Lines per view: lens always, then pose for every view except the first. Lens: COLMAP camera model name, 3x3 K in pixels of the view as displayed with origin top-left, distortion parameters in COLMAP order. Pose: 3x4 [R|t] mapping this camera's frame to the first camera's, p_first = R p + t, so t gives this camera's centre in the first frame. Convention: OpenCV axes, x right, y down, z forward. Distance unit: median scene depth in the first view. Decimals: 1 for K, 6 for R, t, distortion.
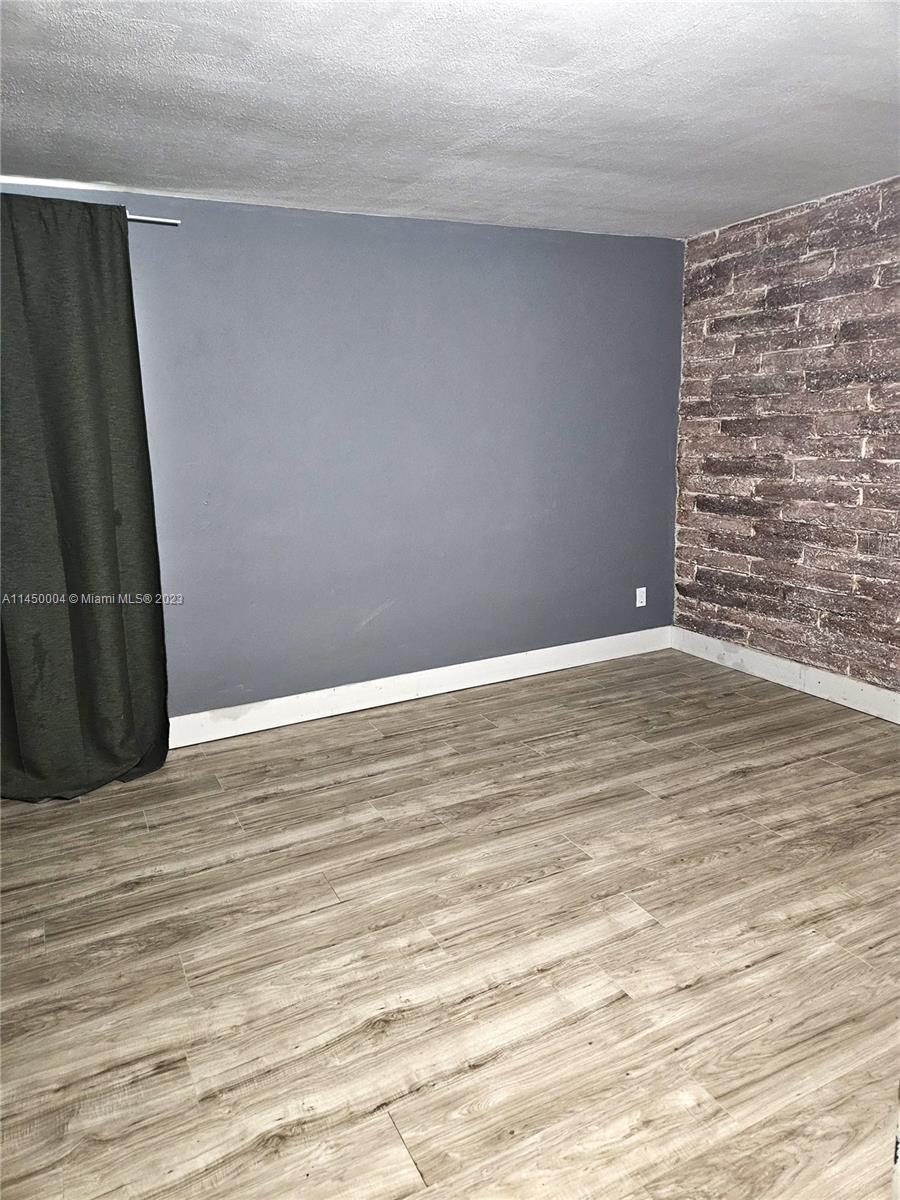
lens RADIAL K [[801.2, 0, 443.7], [0, 801.2, 606.3], [0, 0, 1]] dist [0.066877, -0.049352]
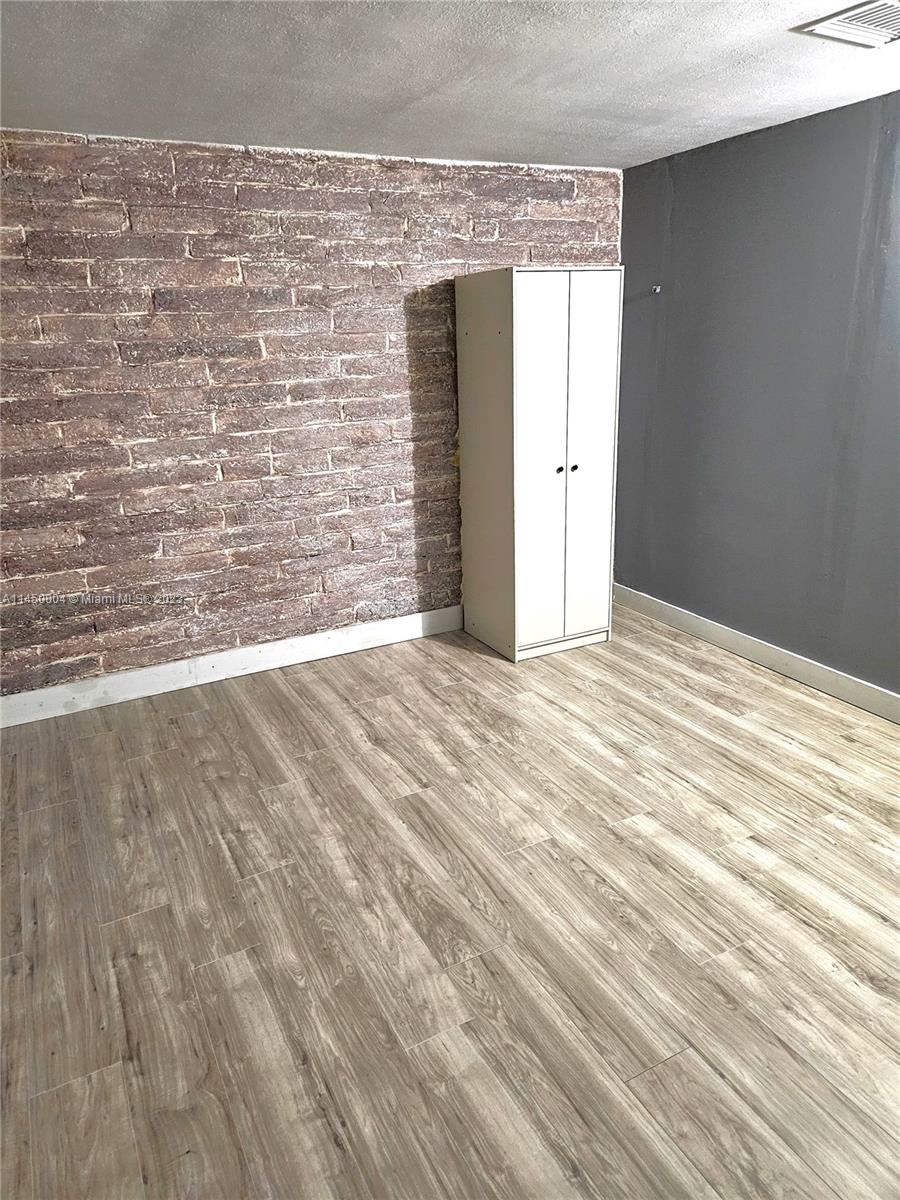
lens RADIAL K [[801.2, 0, 448.2], [0, 801.2, 599.4], [0, 0, 1]] dist [0.066877, -0.049352]
pose [[-0.023715, -0.279681, 0.959800, -0.492278], [0.260381, 0.925206, 0.276034, -0.191449], [-0.965215, 0.256460, 0.050882, 0.721738]]
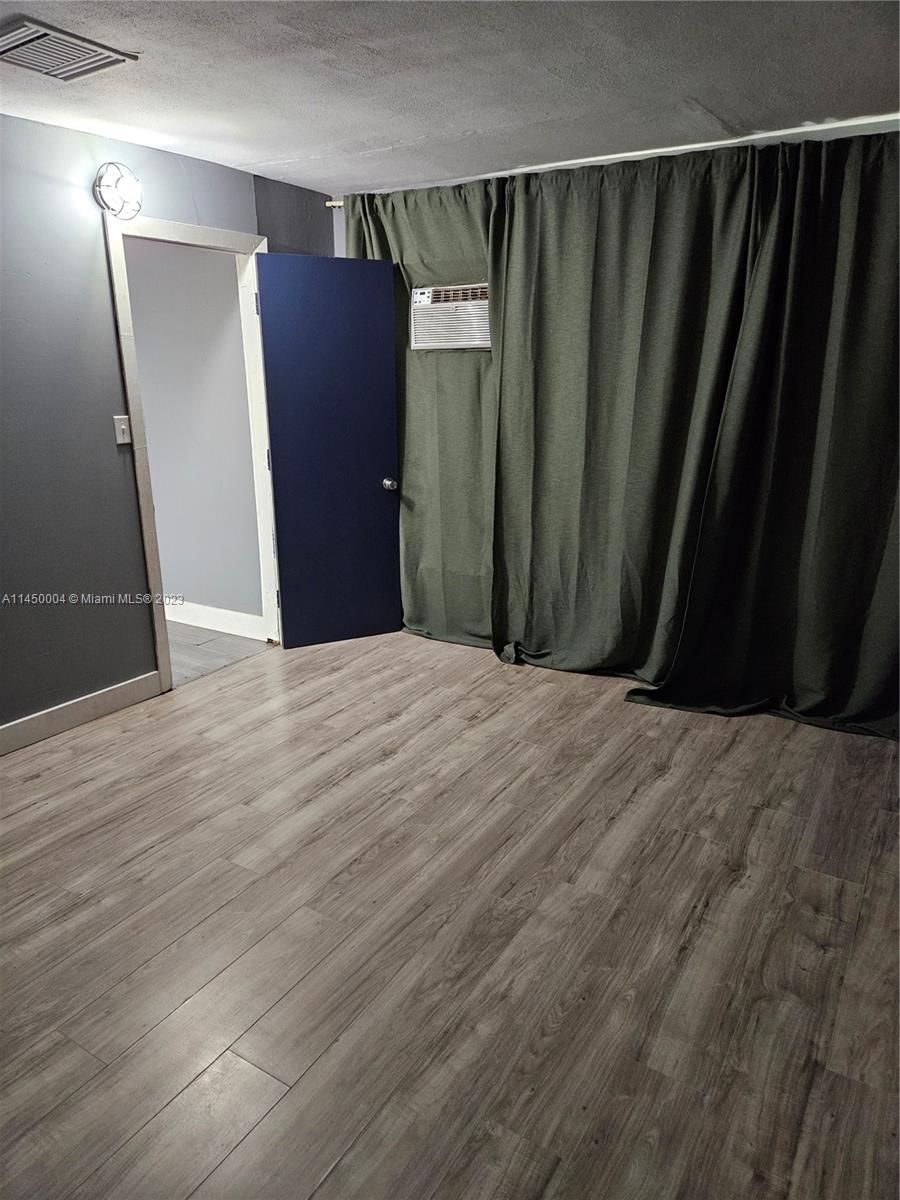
lens RADIAL K [[801.2, 0, 437.2], [0, 801.2, 604.5], [0, 0, 1]] dist [0.066877, -0.049352]
pose [[-0.854306, 0.181663, -0.486990, 0.310976], [-0.086736, 0.873970, 0.478177, -0.292238], [0.512482, 0.450750, -0.730881, 1.133590]]
